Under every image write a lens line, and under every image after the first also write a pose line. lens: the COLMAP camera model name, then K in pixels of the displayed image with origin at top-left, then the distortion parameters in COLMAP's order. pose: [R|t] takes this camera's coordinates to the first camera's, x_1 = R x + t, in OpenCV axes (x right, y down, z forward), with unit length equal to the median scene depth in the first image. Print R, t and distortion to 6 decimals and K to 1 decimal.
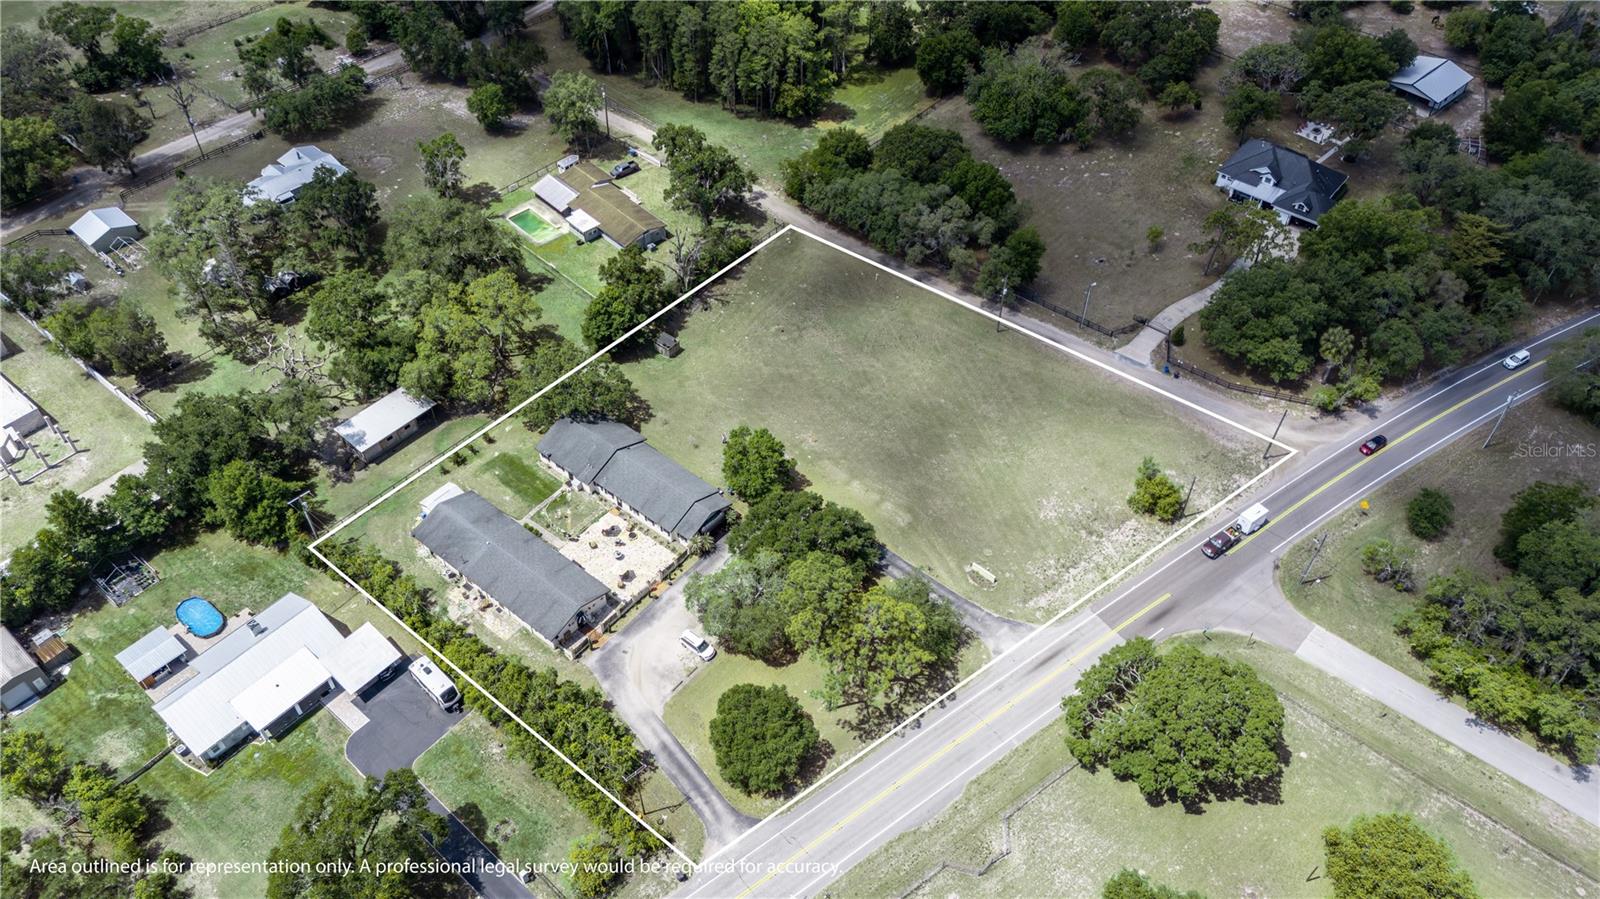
lens RADIAL K [[1186.0, 0, 795.5], [0, 1186.0, 431.2], [0, 0, 1]] dist [0.091880, -0.104166]
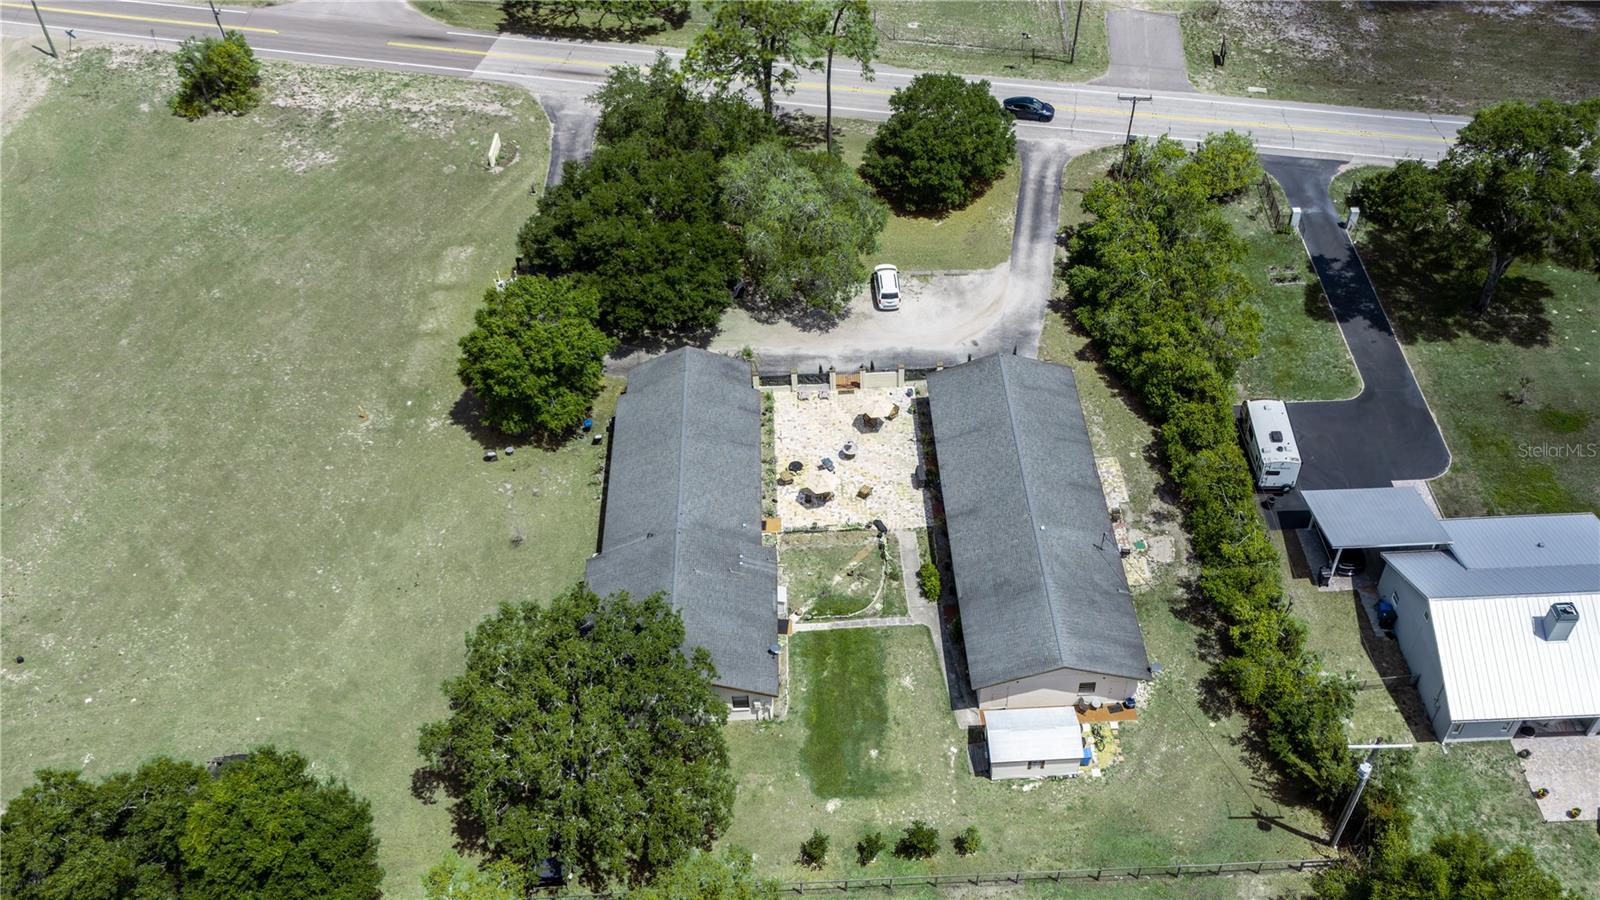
lens RADIAL K [[1345.7, 0, 856.1], [0, 1345.7, 505.2], [0, 0, 1]] dist [0.130523, -0.310807]
pose [[-0.676019, -0.541091, 0.500218, -0.454467], [0.523340, 0.125346, 0.842855, -0.382226], [-0.518762, 0.831570, 0.198438, 0.898933]]
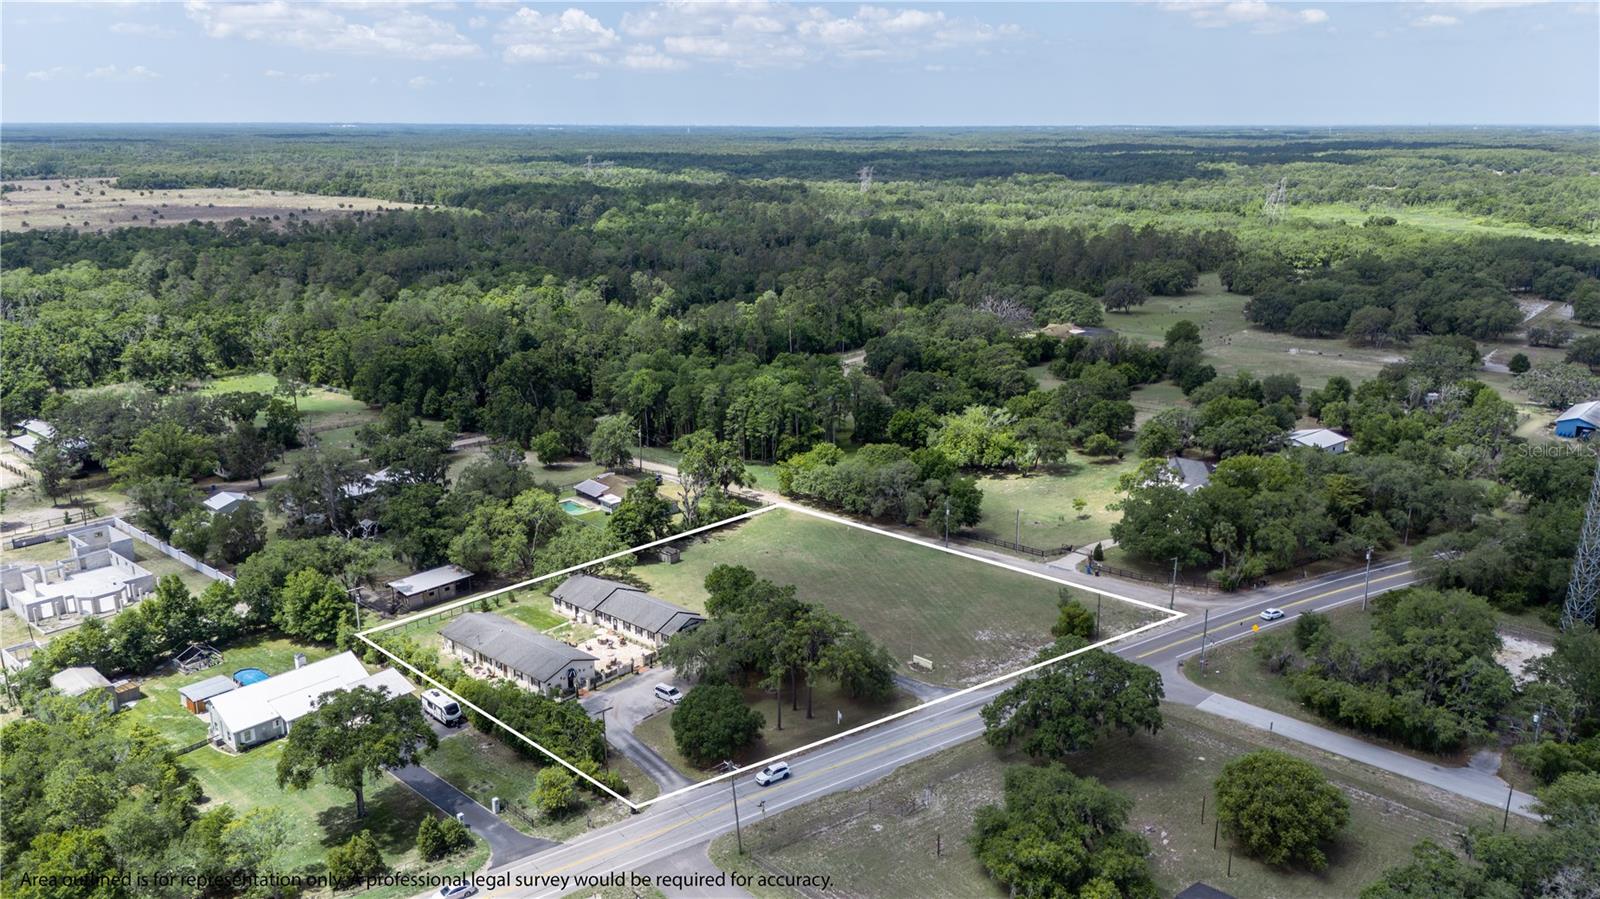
lens RADIAL K [[1186.0, 0, 795.5], [0, 1186.0, 431.2], [0, 0, 1]] dist [0.091880, -0.104166]
pose [[0.999080, -0.006570, -0.042379, 0.084260], [-0.016103, 0.858413, -0.512706, 0.513793], [0.039747, 0.512917, 0.857518, -0.107649]]
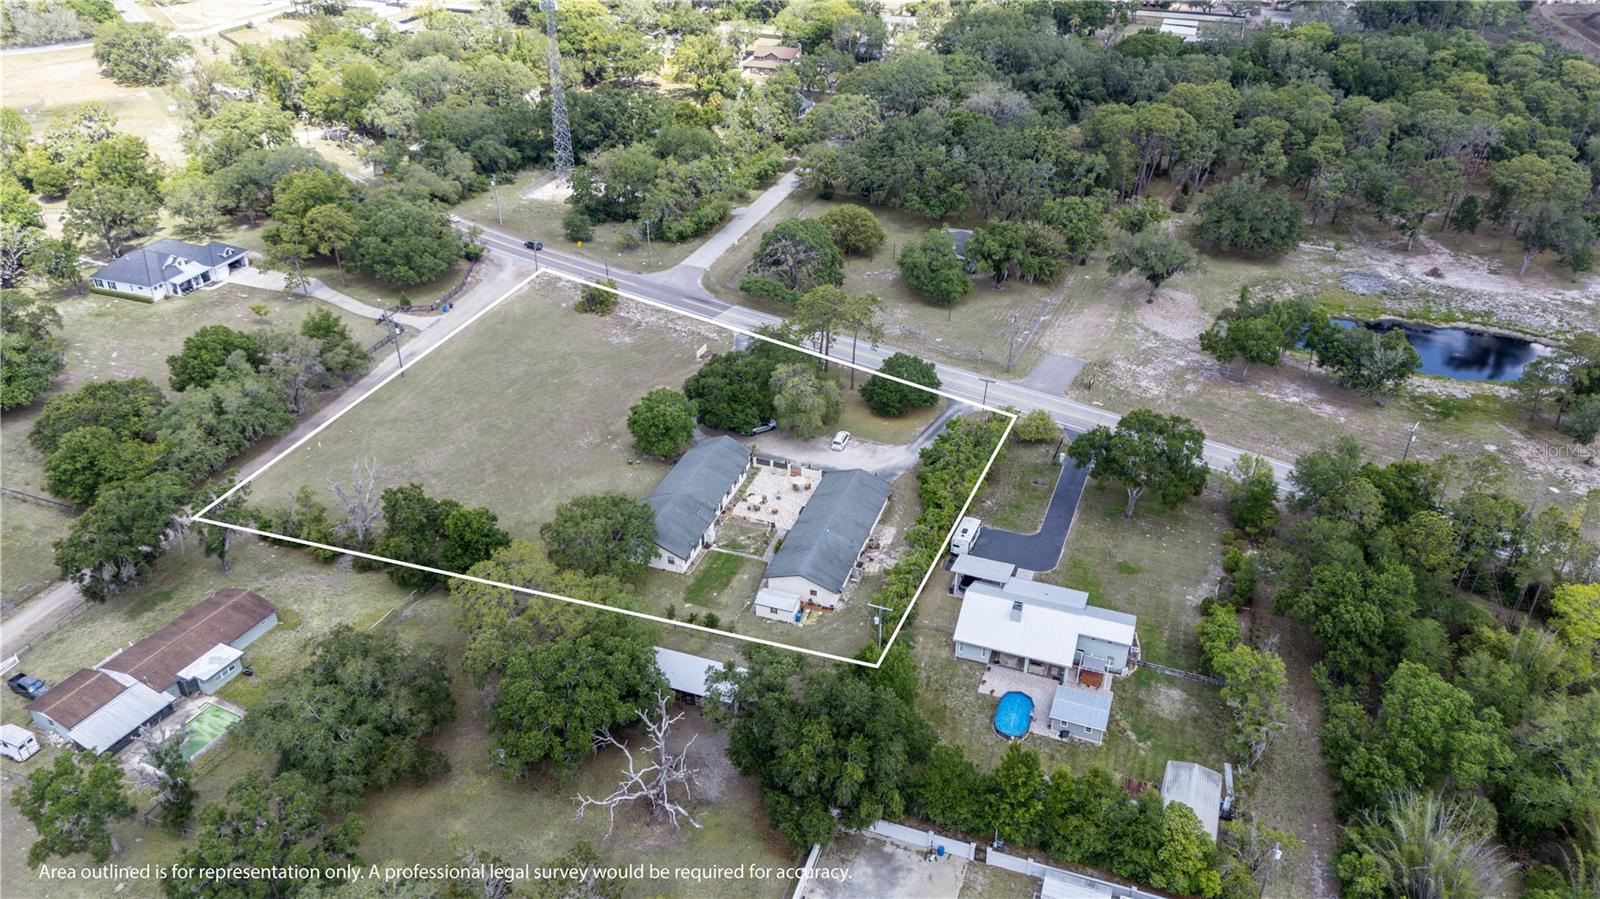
lens RADIAL K [[1186.0, 0, 795.5], [0, 1186.0, 431.2], [0, 0, 1]] dist [0.091880, -0.104166]
pose [[-0.345424, -0.487886, 0.801655, -0.994091], [0.653224, 0.488319, 0.578657, -0.541303], [-0.673781, 0.723542, 0.150022, 0.781006]]
